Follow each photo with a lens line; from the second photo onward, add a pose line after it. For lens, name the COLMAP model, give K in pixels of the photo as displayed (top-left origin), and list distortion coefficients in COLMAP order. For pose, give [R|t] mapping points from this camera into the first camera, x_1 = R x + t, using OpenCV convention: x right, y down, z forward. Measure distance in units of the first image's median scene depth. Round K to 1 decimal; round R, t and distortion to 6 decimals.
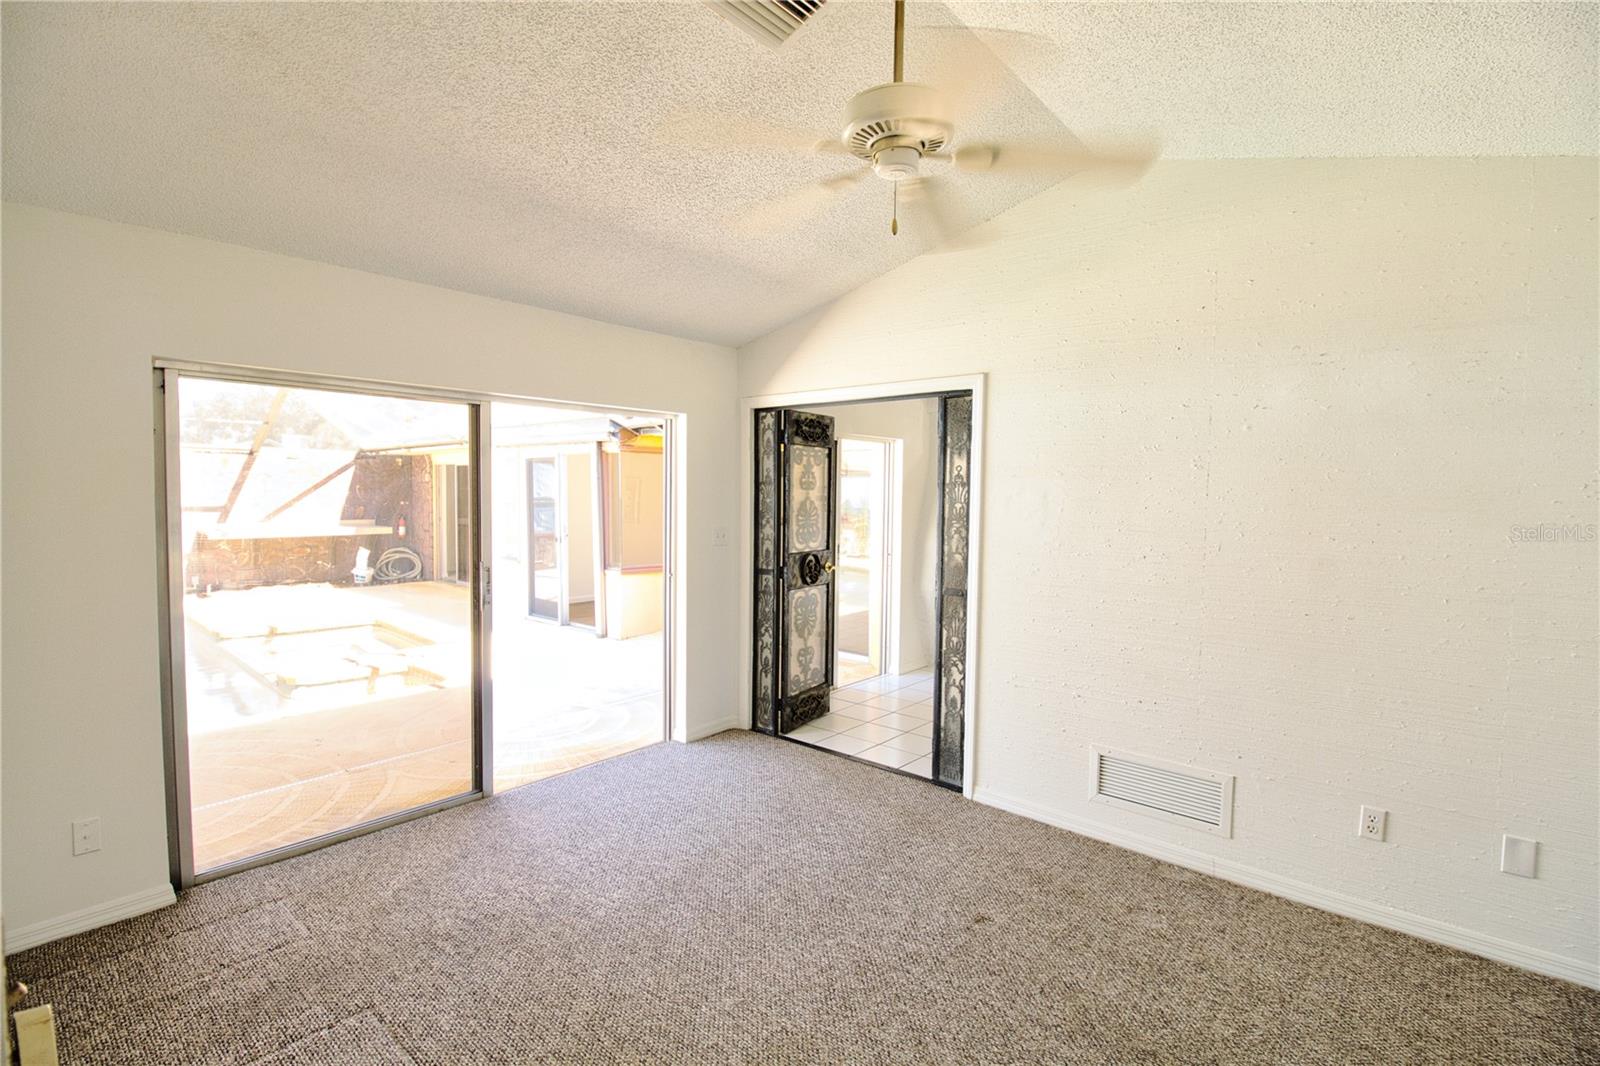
lens RADIAL K [[743.5, 0, 814.3], [0, 743.5, 527.9], [0, 0, 1]] dist [-0.004041, -0.006431]
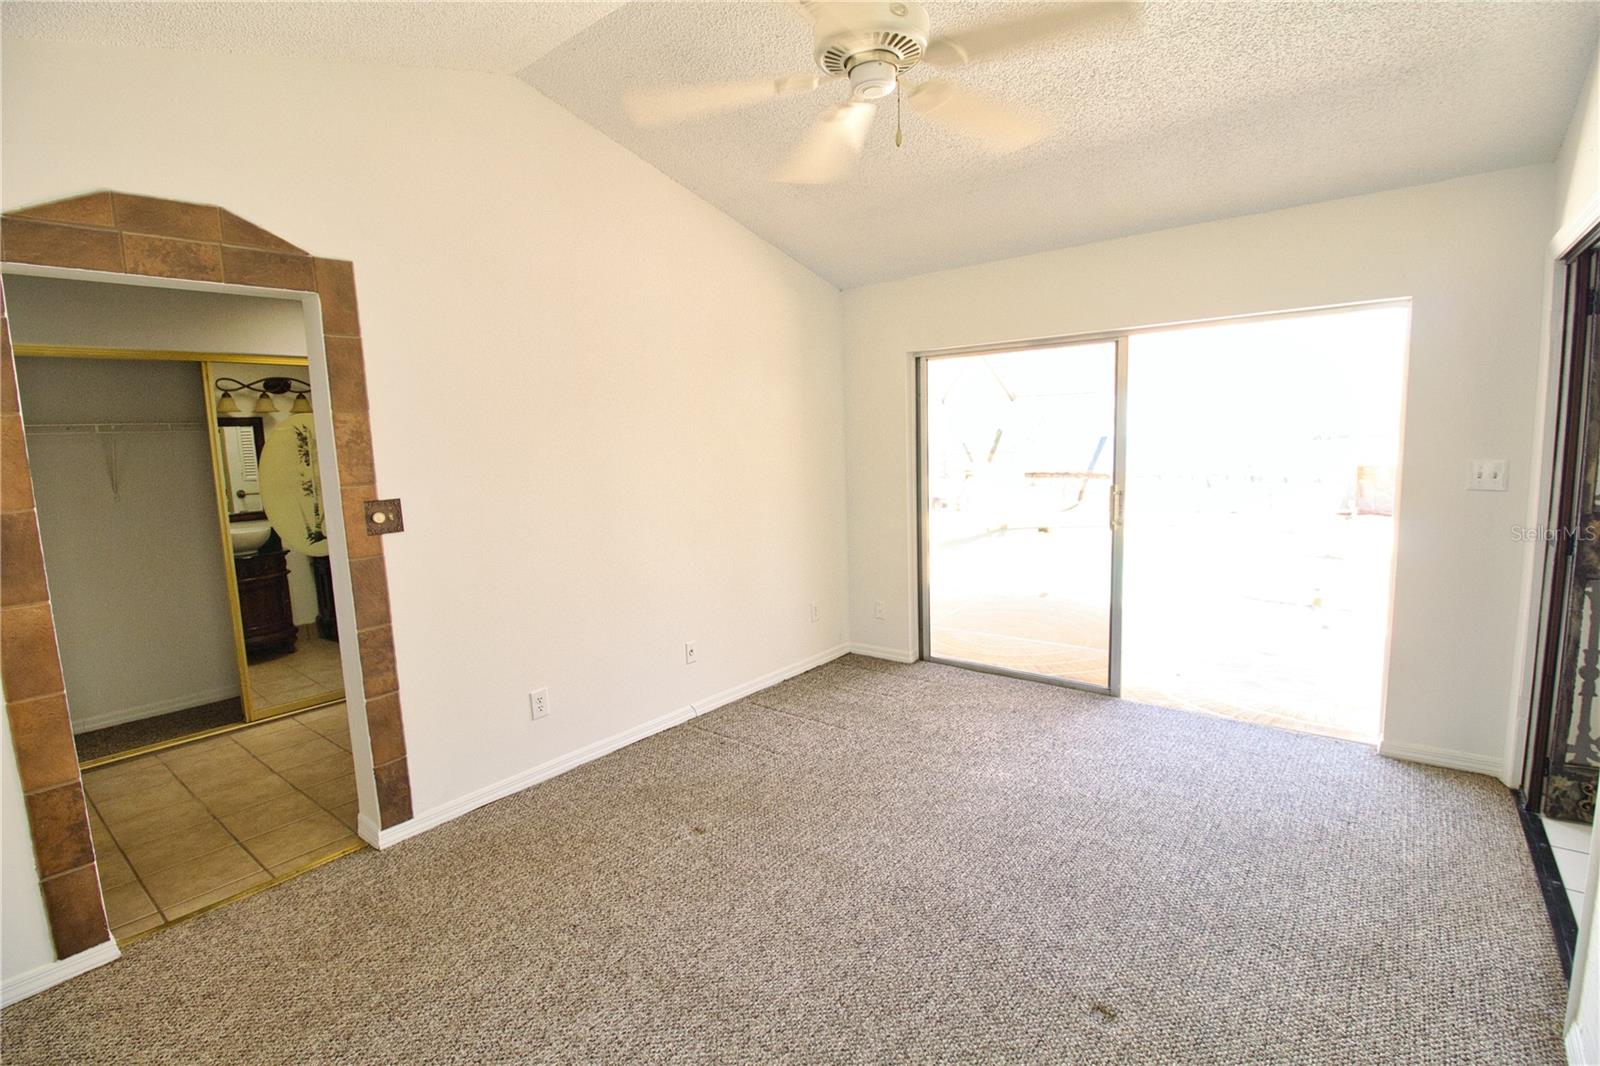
lens RADIAL K [[743.5, 0, 799.9], [0, 743.5, 530.5], [0, 0, 1]] dist [-0.004041, -0.006431]
pose [[0.020986, 0.114033, -0.993255, 0.734830], [-0.017235, 0.993368, 0.113682, -0.006716], [0.999631, 0.014733, 0.022812, 0.577880]]
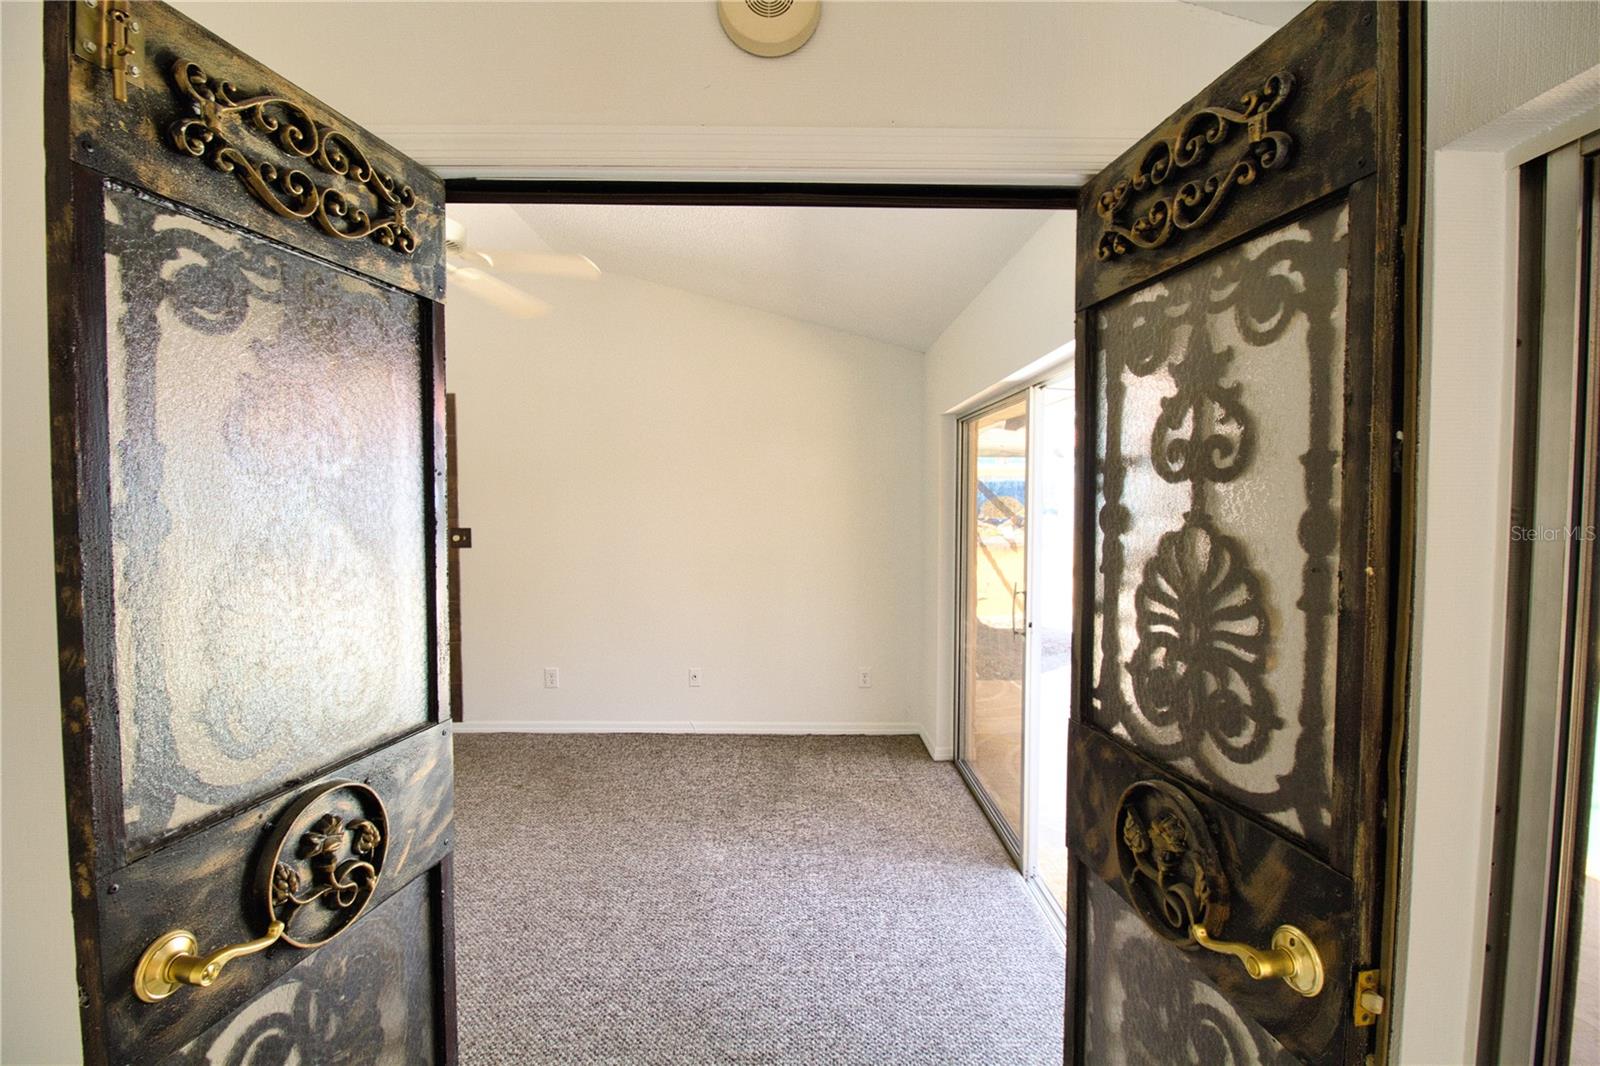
lens RADIAL K [[743.5, 0, 802.7], [0, 743.5, 524.8], [0, 0, 1]] dist [-0.004041, -0.006431]
pose [[-0.757226, 0.008993, -0.653091, 0.317628], [-0.046076, 0.996679, 0.067146, -0.072791], [0.651526, 0.080936, -0.754296, 1.669964]]
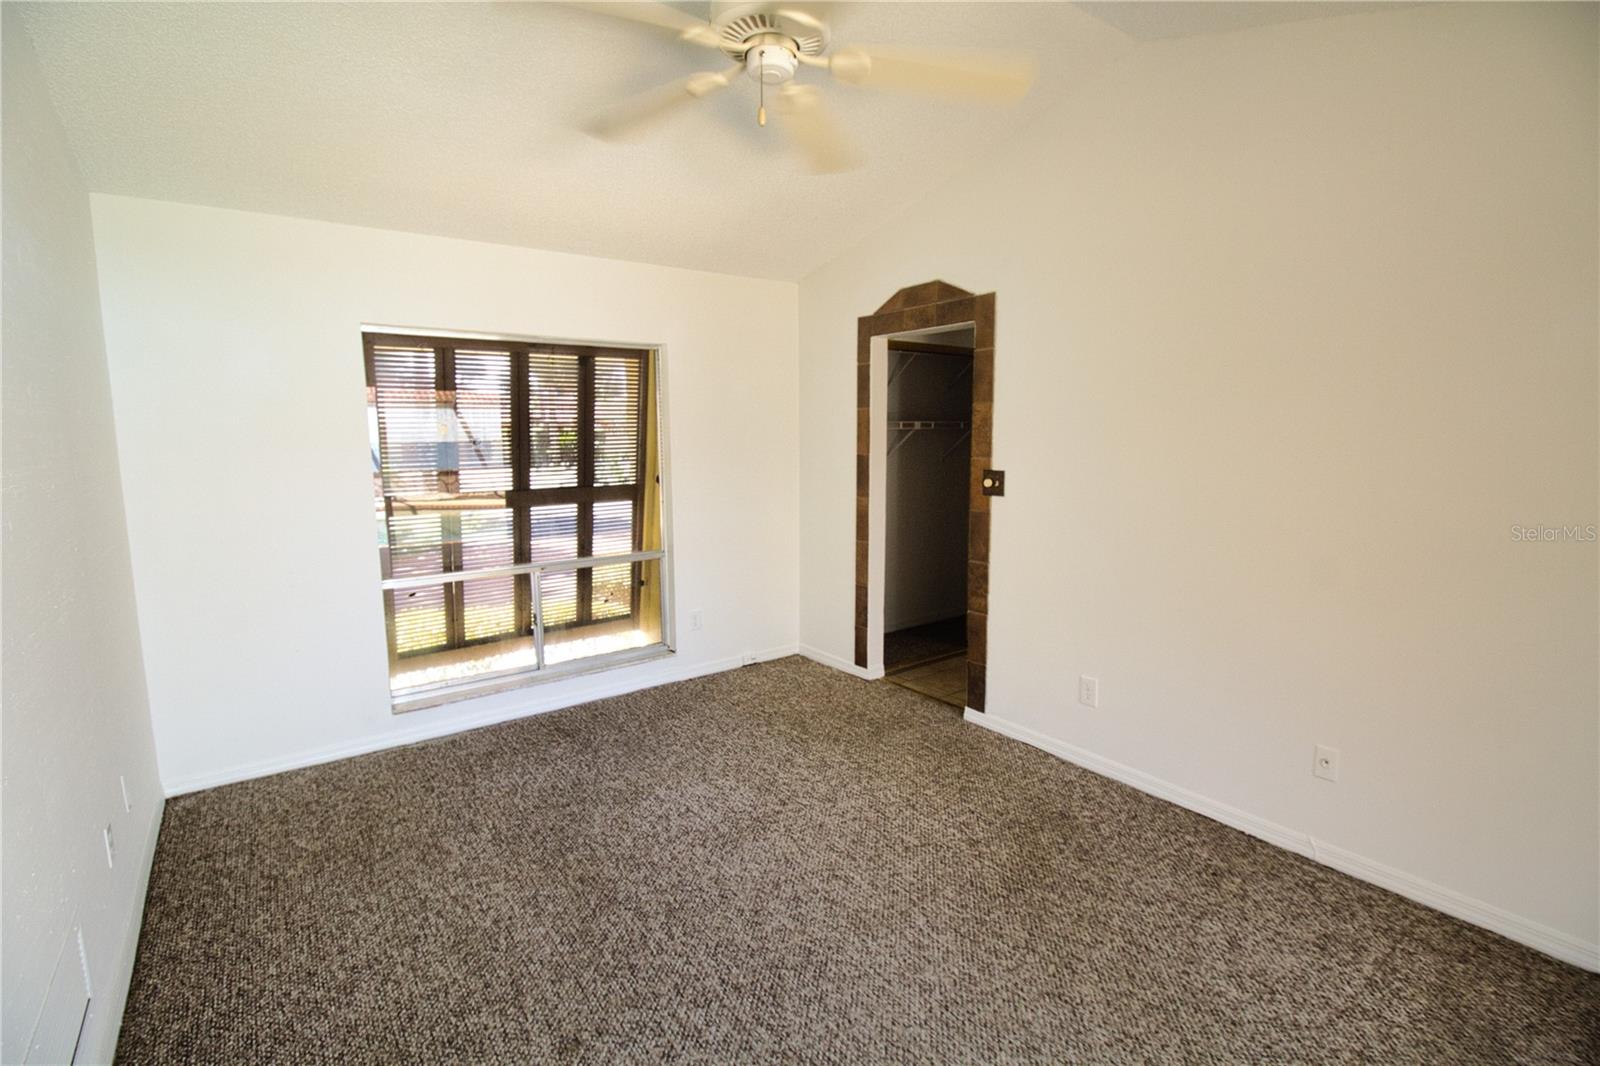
lens RADIAL K [[743.5, 0, 803.5], [0, 743.5, 530.9], [0, 0, 1]] dist [-0.004041, -0.006431]
pose [[-0.973791, -0.043617, 0.223222, -0.105906], [-0.000861, 0.982140, 0.188151, -0.058391], [-0.227442, 0.183028, -0.956437, 1.284034]]
